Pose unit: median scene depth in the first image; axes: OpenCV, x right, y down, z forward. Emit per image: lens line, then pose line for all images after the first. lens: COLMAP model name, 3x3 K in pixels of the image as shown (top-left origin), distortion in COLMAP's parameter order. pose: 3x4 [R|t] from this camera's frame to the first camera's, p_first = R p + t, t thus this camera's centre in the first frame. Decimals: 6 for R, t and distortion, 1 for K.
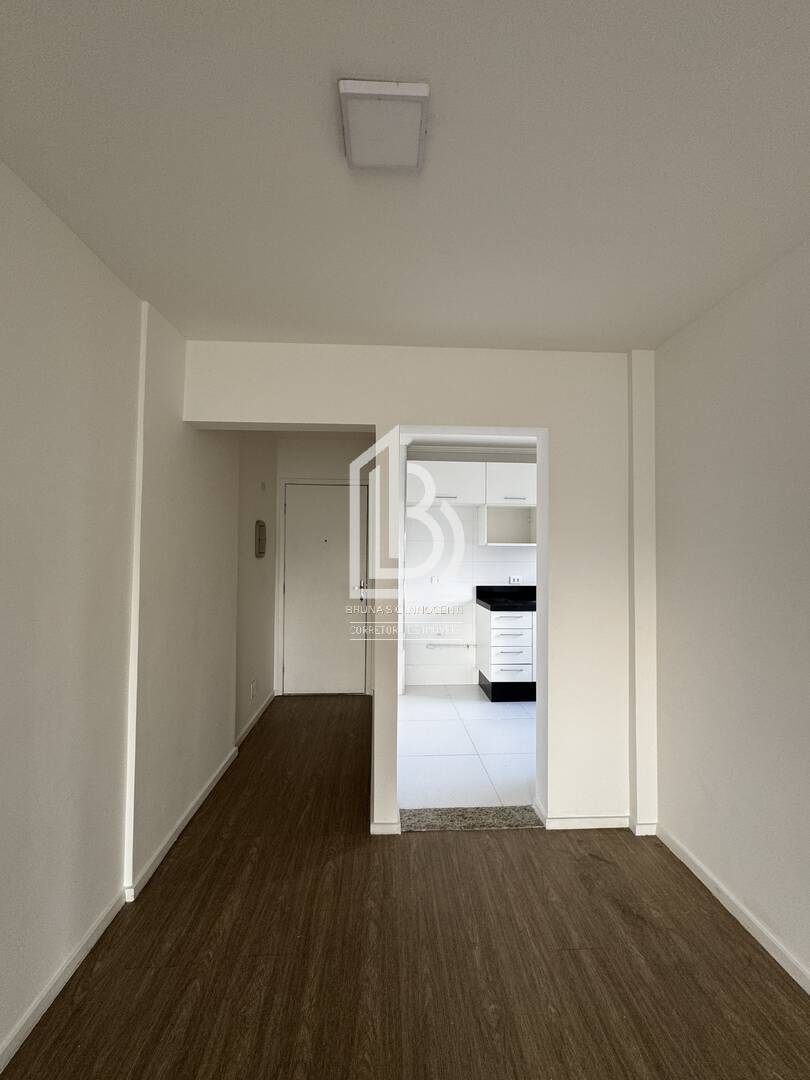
lens RADIAL K [[432.4, 0, 404.6], [0, 432.4, 541.6], [0, 0, 1]] dist [-0.003628, 0.000117]
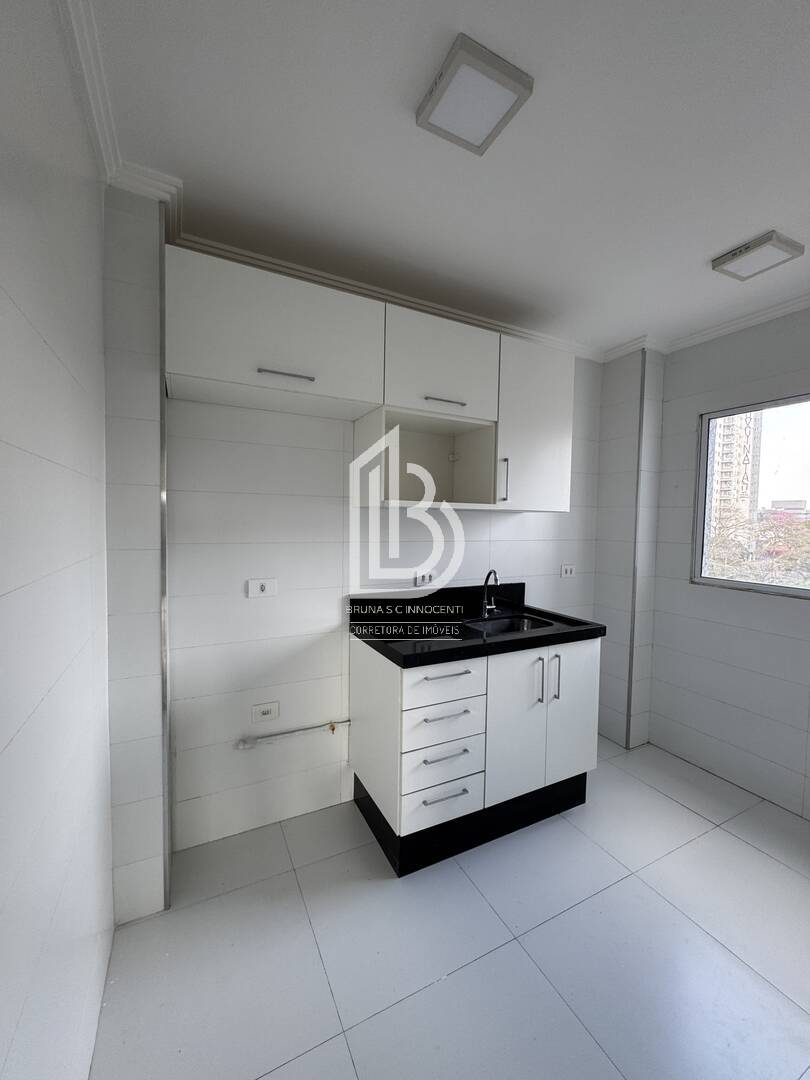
lens RADIAL K [[432.4, 0, 406.4], [0, 432.4, 540.3], [0, 0, 1]] dist [-0.003628, 0.000117]
pose [[0.908445, -0.018137, 0.417611, 0.030943], [-0.009660, 0.997880, 0.064352, 0.013303], [-0.417893, -0.062495, 0.906344, 0.585400]]
